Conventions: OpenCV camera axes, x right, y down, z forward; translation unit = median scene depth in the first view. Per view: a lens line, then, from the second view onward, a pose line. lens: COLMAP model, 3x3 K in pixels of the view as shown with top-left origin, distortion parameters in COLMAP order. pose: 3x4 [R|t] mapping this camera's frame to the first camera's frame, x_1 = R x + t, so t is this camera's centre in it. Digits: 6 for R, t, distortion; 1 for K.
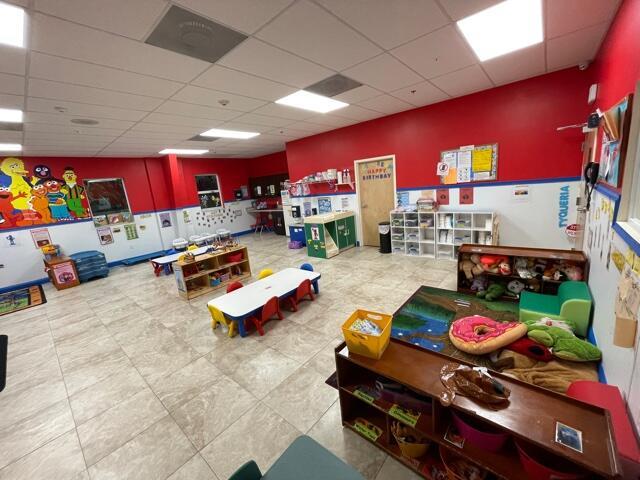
lens RADIAL K [[259.8, 0, 320.0], [0, 259.8, 238.0], [0, 0, 1]] dist [-0.000304, 0.000461]
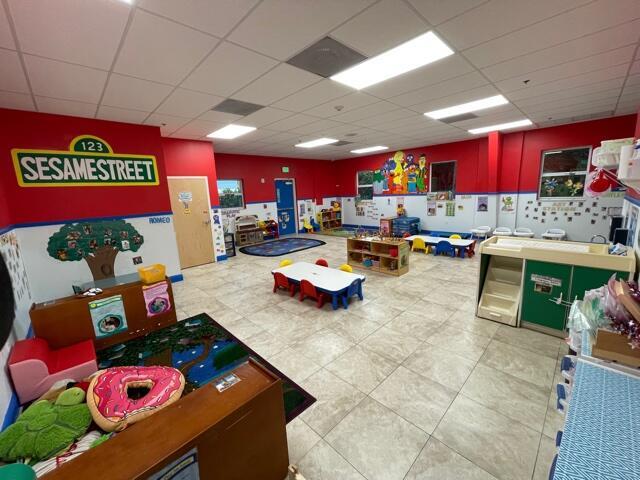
lens RADIAL K [[259.8, 0, 320.0], [0, 259.8, 238.0], [0, 0, 1]] dist [-0.000304, 0.000461]
pose [[-0.088787, 0.278811, -0.956233, 0.507836], [-0.150186, 0.945301, 0.289568, -0.175866], [0.984663, 0.169323, -0.042056, 0.616645]]
